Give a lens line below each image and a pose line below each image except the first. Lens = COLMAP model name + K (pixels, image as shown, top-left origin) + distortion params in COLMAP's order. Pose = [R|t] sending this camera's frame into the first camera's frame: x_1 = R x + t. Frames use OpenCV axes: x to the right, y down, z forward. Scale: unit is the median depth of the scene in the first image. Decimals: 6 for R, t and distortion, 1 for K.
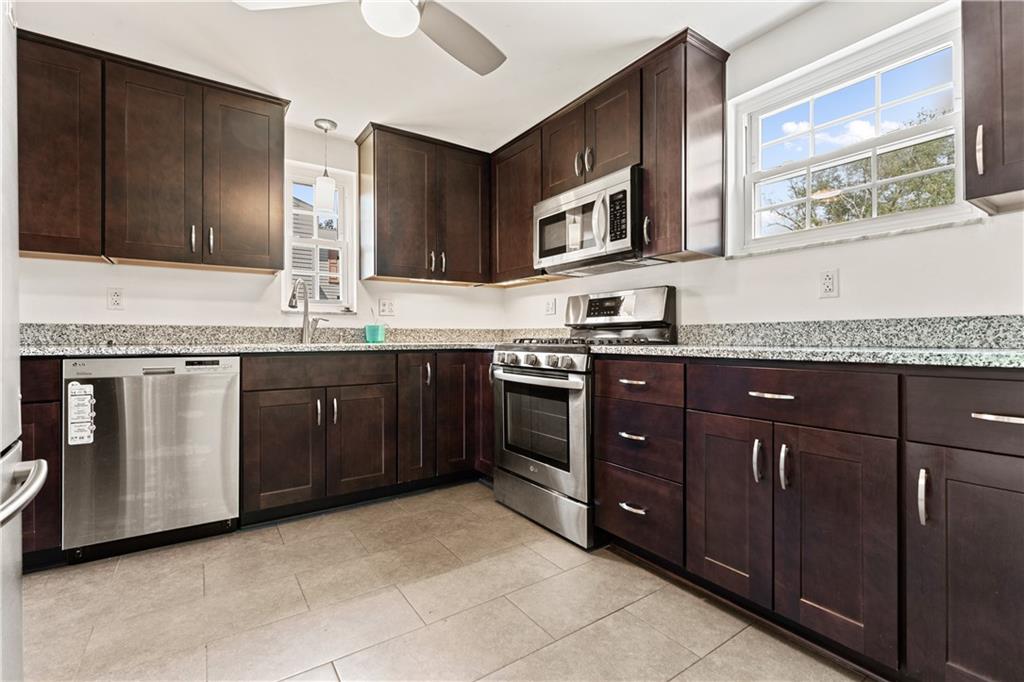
lens RADIAL K [[453.5, 0, 513.4], [0, 453.5, 336.3], [0, 0, 1]] dist [-0.000706, -0.000051]
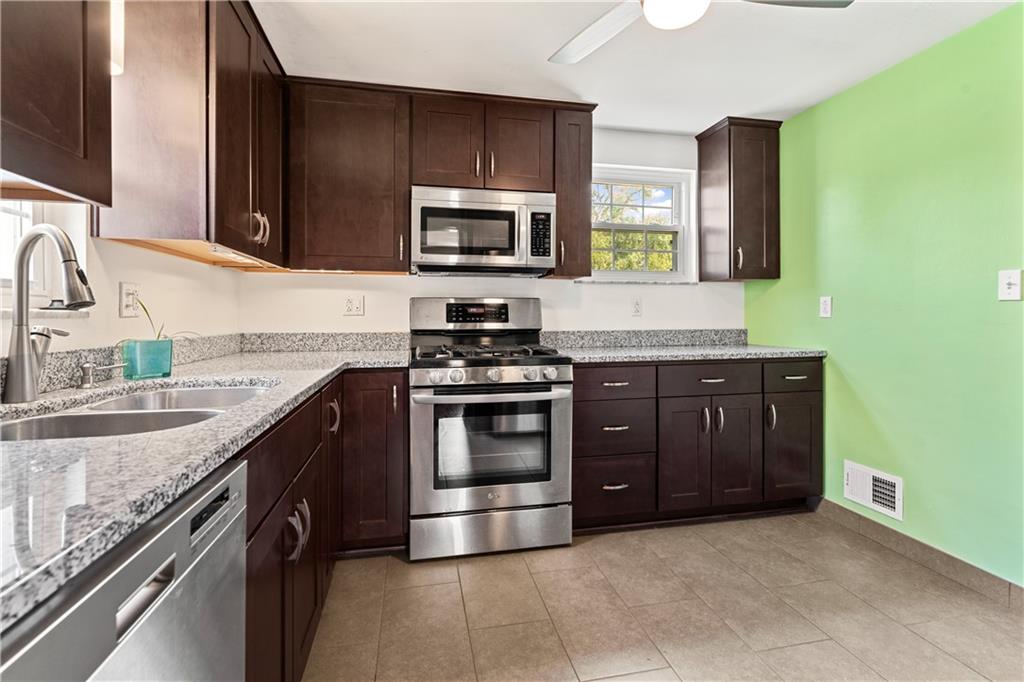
lens RADIAL K [[465.1, 0, 511.1], [0, 465.1, 318.4], [0, 0, 1]] dist [-0.001466, -0.000043]
pose [[0.387889, -0.001859, 0.921704, -0.914989], [-0.000656, 0.999997, 0.002293, -0.072468], [-0.921706, -0.001494, 0.387886, 0.697834]]
